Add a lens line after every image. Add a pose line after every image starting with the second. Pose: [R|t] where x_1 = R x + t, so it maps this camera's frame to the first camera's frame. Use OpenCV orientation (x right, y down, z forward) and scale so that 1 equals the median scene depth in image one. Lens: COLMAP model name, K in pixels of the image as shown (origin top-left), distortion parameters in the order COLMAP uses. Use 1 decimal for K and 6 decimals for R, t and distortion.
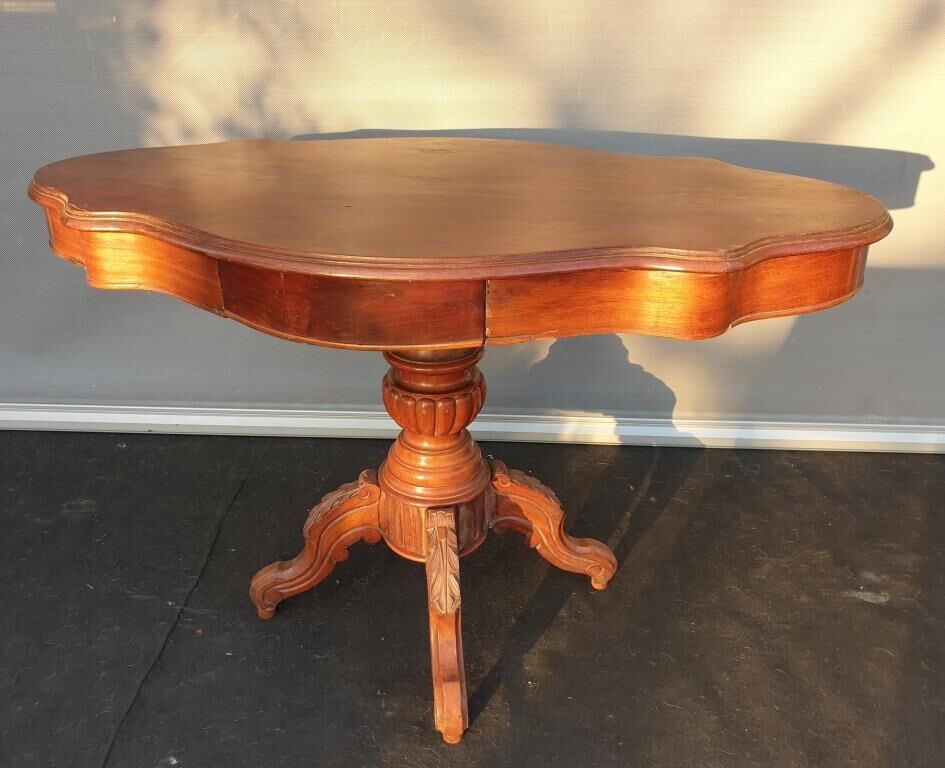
lens RADIAL K [[729.5, 0, 493.6], [0, 729.5, 401.9], [0, 0, 1]] dist [0.029402, -0.005224]
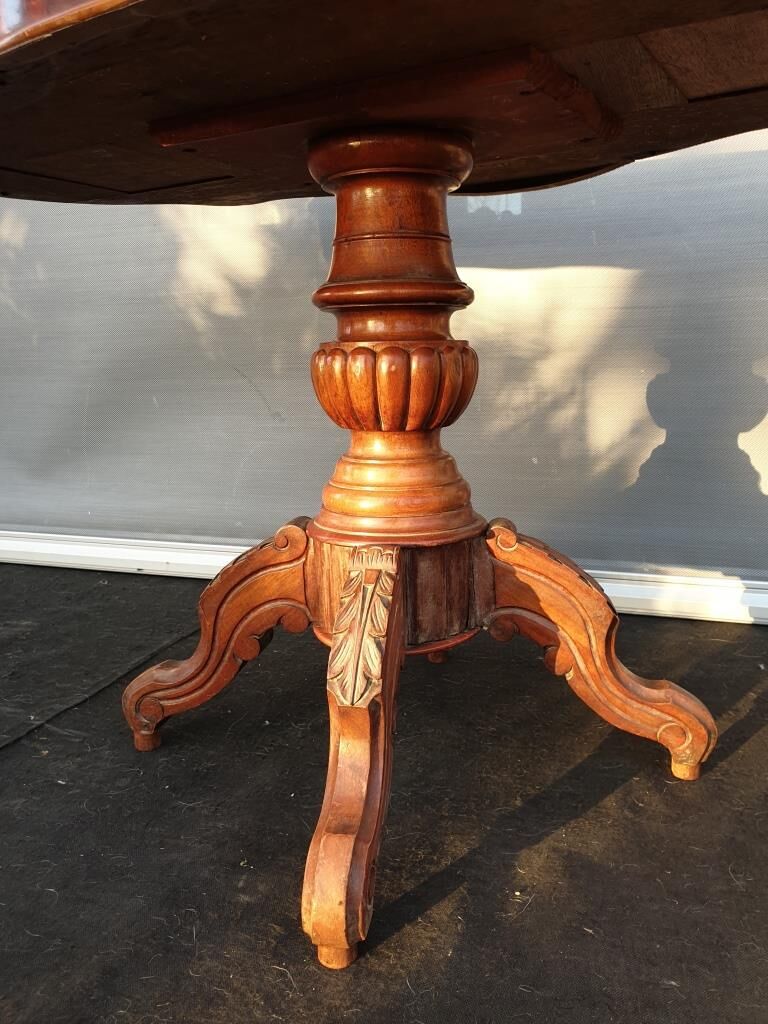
lens RADIAL K [[796.9, 0, 411.0], [0, 796.9, 503.5], [0, 0, 1]] dist [0.040536, -0.044646]
pose [[0.963949, 0.030945, -0.264283, 0.106815], [-0.090131, 0.972474, -0.214876, 0.219505], [0.250359, 0.230949, 0.940204, 0.344431]]
